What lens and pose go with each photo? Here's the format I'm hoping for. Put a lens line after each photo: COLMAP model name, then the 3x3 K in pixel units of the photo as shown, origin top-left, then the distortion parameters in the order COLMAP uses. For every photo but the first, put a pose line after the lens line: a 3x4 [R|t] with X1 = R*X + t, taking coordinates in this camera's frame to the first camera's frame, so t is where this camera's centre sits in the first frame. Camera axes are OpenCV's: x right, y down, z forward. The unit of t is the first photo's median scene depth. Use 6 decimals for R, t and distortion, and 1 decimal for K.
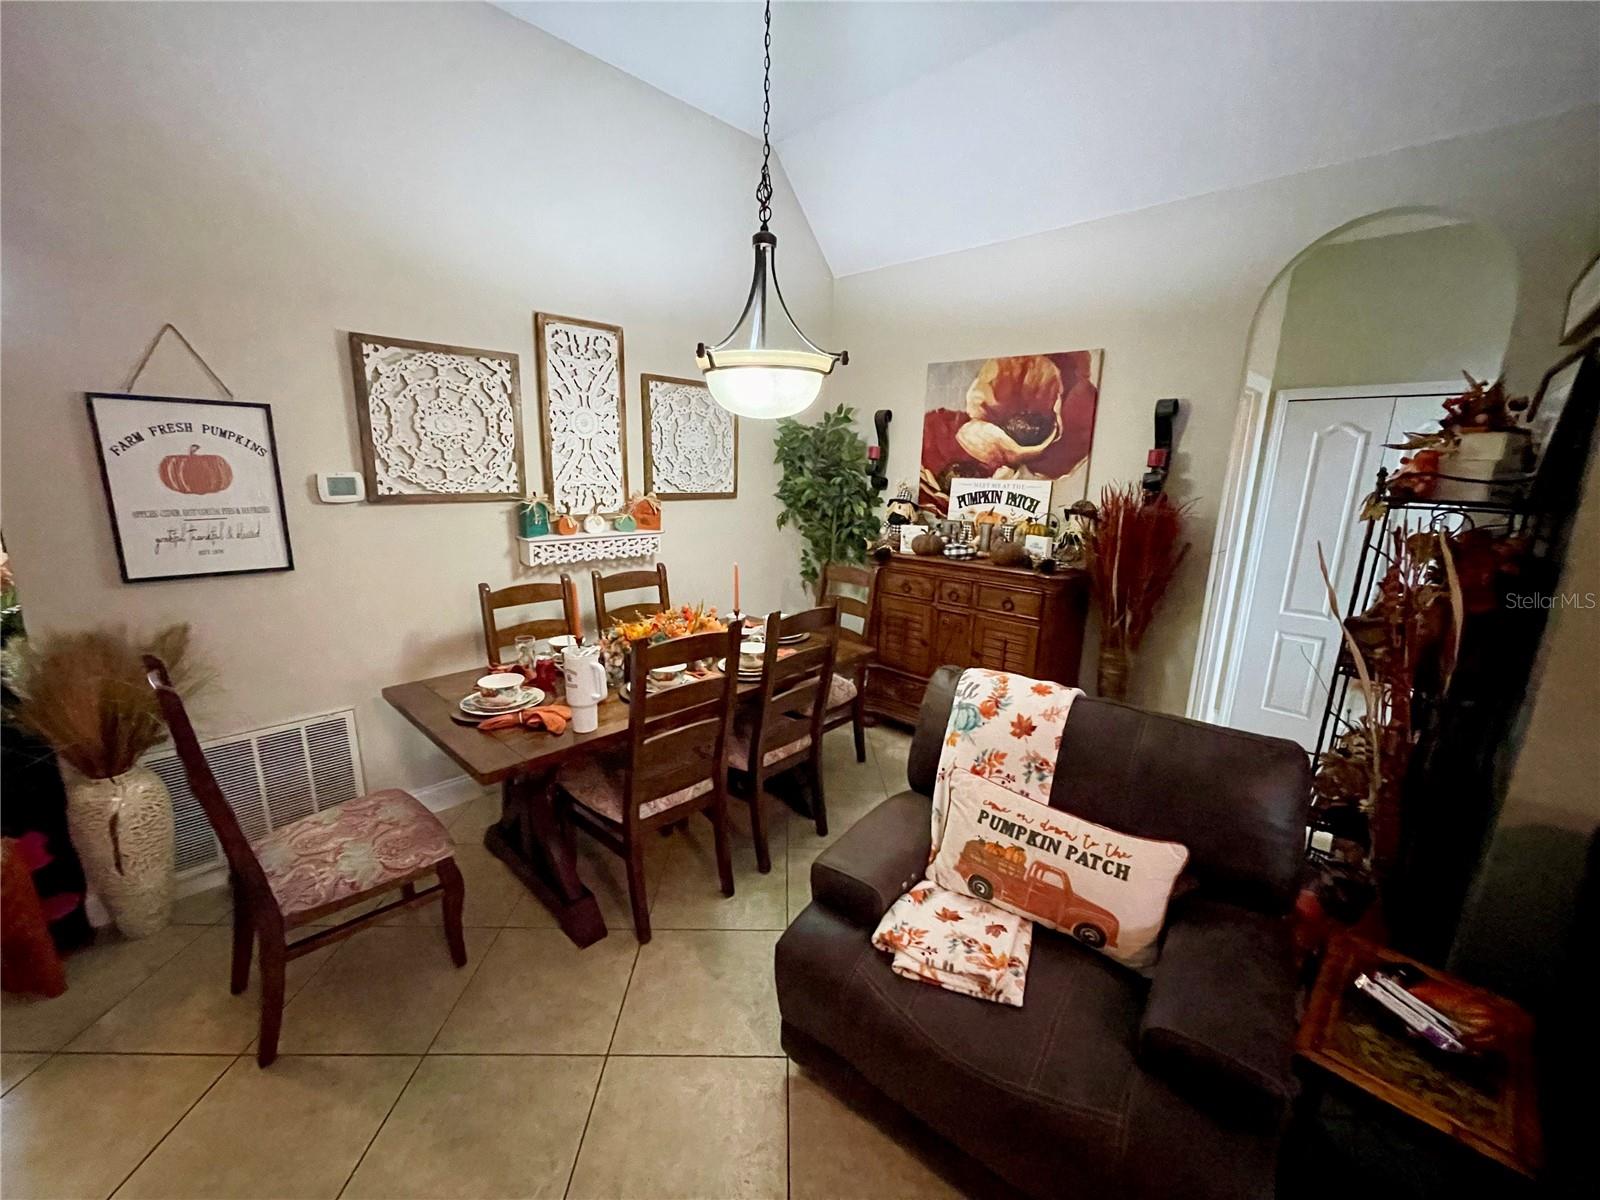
lens RADIAL K [[644.0, 0, 789.1], [0, 644.0, 607.7], [0, 0, 1]] dist [-0.002302, 0.002018]
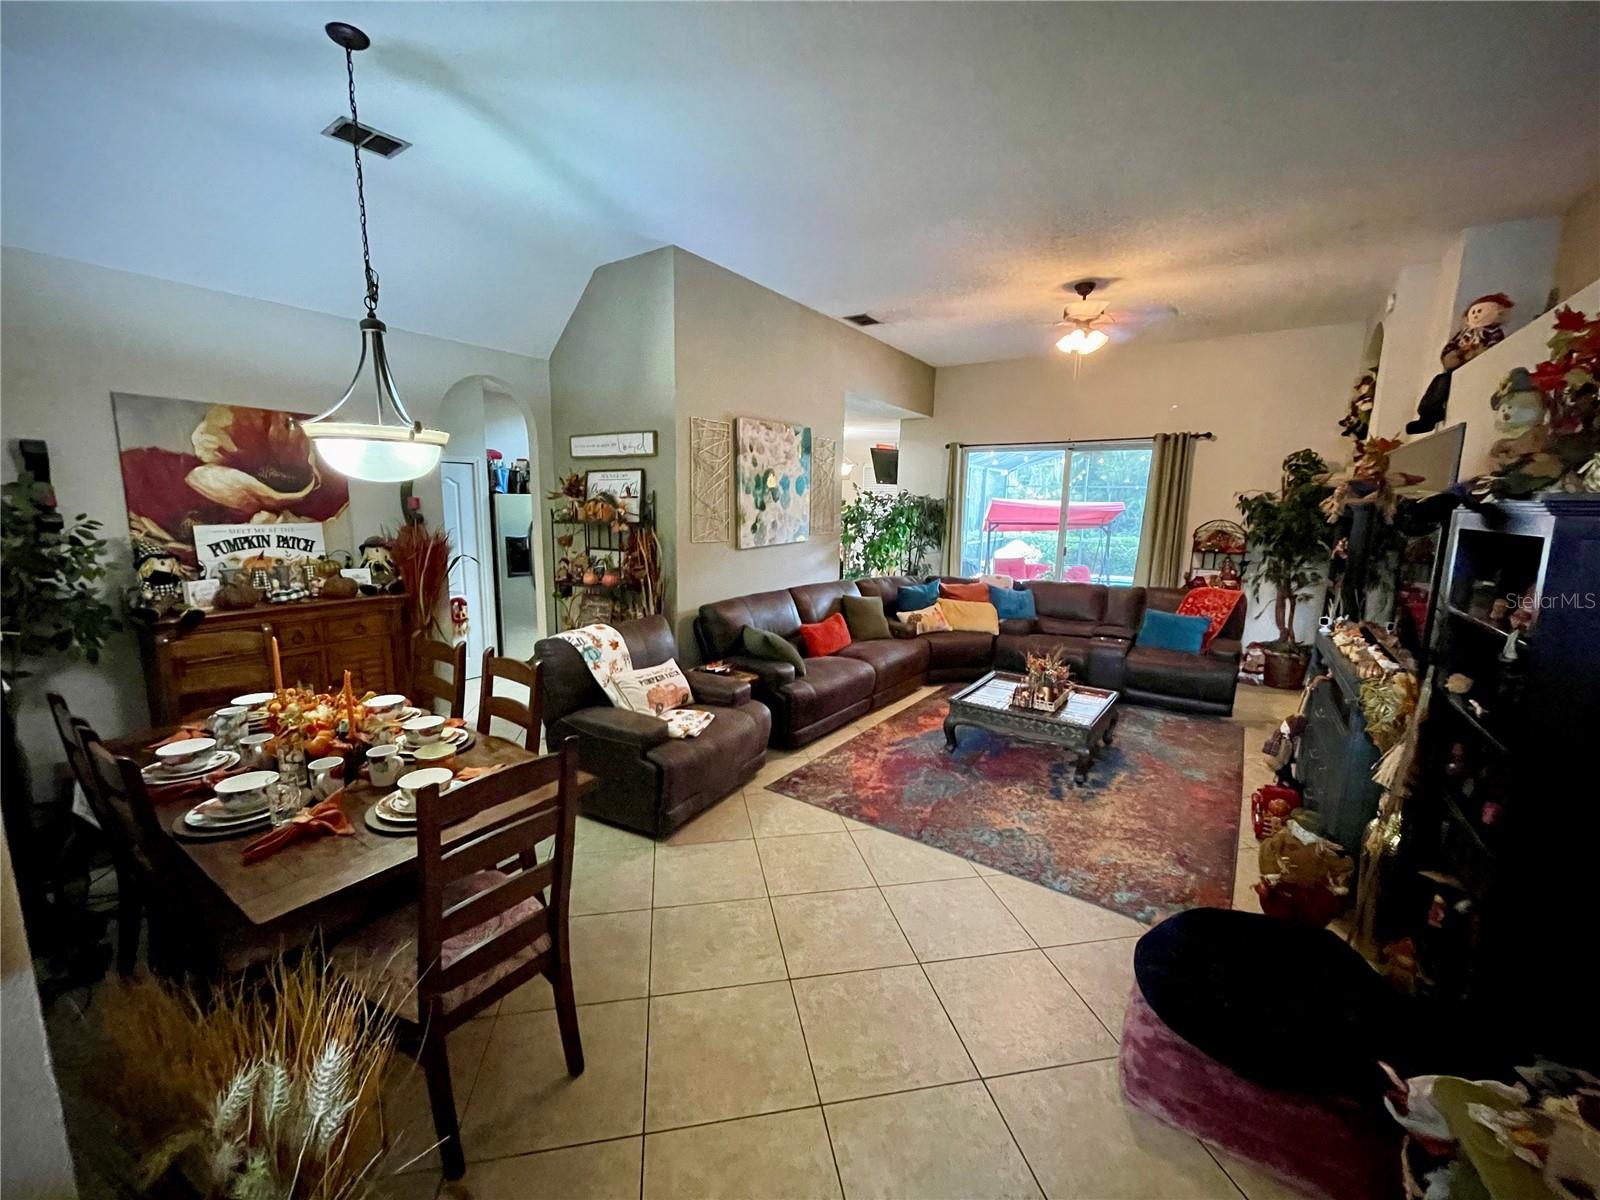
lens RADIAL K [[644.0, 0, 792.0], [0, 644.0, 602.2], [0, 0, 1]] dist [-0.002302, 0.002018]
pose [[-0.173861, -0.174811, 0.969130, -0.866768], [0.199618, 0.957431, 0.208513, -0.130506], [-0.964326, 0.229708, -0.131565, 0.363501]]
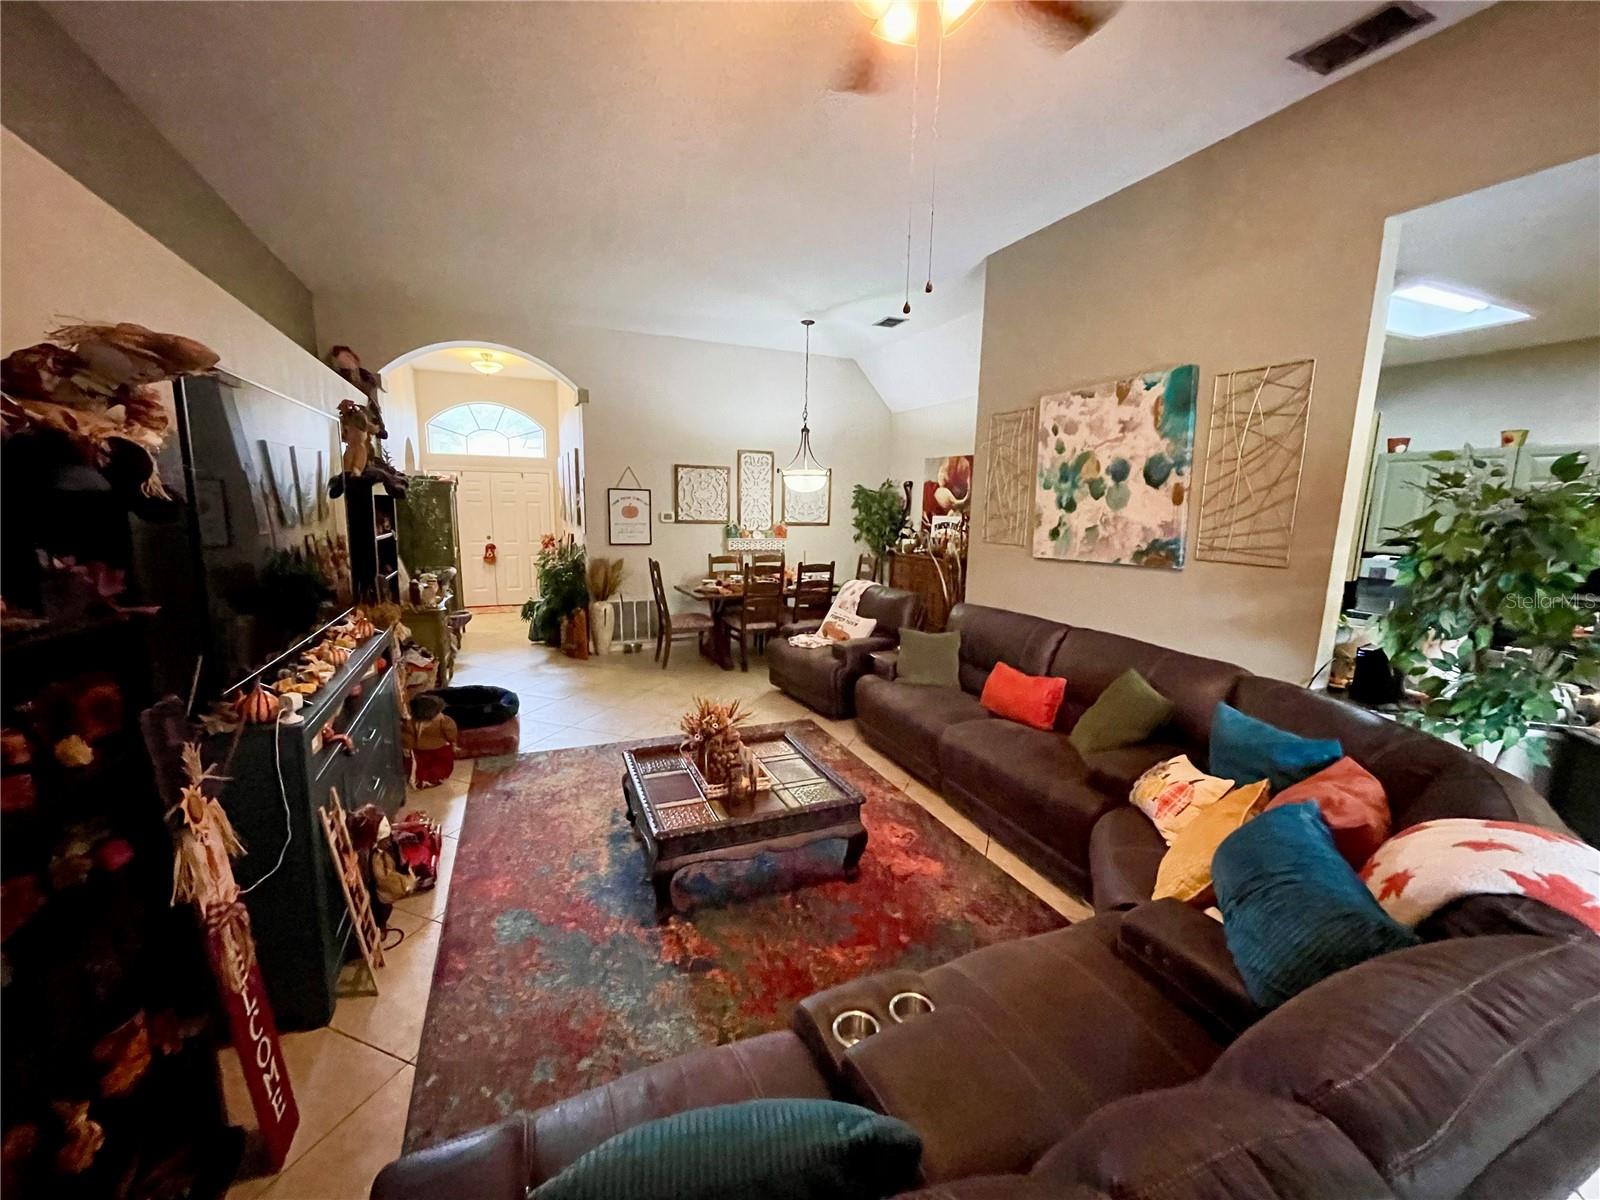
lens RADIAL K [[644.0, 0, 791.7], [0, 644.0, 602.6], [0, 0, 1]] dist [-0.002302, 0.002018]
pose [[0.928615, 0.051377, -0.367471, 0.643030], [-0.079284, 0.994969, -0.061246, 0.233515], [0.362475, 0.086009, 0.928016, -1.030873]]
